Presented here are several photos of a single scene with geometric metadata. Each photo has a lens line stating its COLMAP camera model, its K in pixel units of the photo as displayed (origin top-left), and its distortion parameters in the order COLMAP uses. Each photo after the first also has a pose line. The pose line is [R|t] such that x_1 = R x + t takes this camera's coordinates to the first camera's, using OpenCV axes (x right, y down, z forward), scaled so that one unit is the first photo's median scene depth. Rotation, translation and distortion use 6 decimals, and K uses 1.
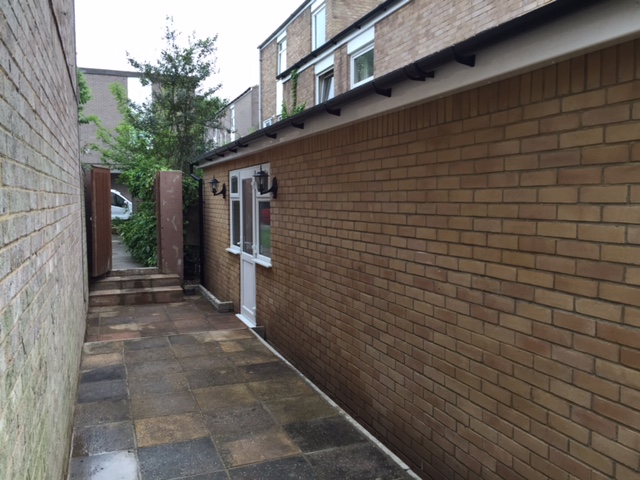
lens RADIAL K [[543.2, 0, 319.2], [0, 543.2, 237.4], [0, 0, 1]] dist [0.069613, -0.102071]
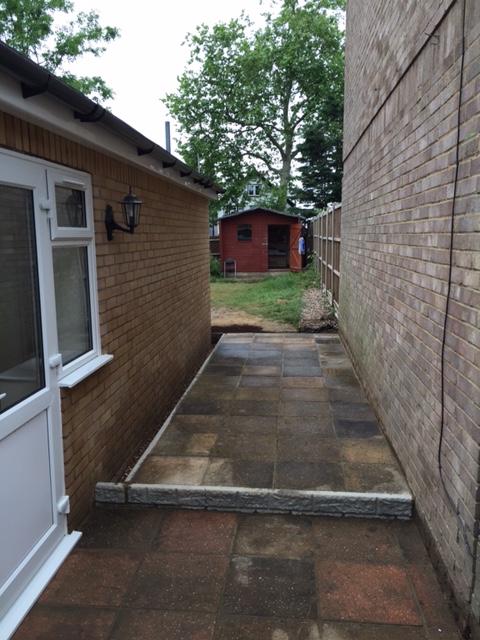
lens RADIAL K [[543.2, 0, 241.8], [0, 543.2, 322.1], [0, 0, 1]] dist [0.069613, -0.102071]
pose [[-0.893268, -0.073054, 0.443549, -0.611638], [0.030789, 0.974446, 0.222502, -0.140803], [-0.448469, 0.212411, -0.868192, 1.841809]]
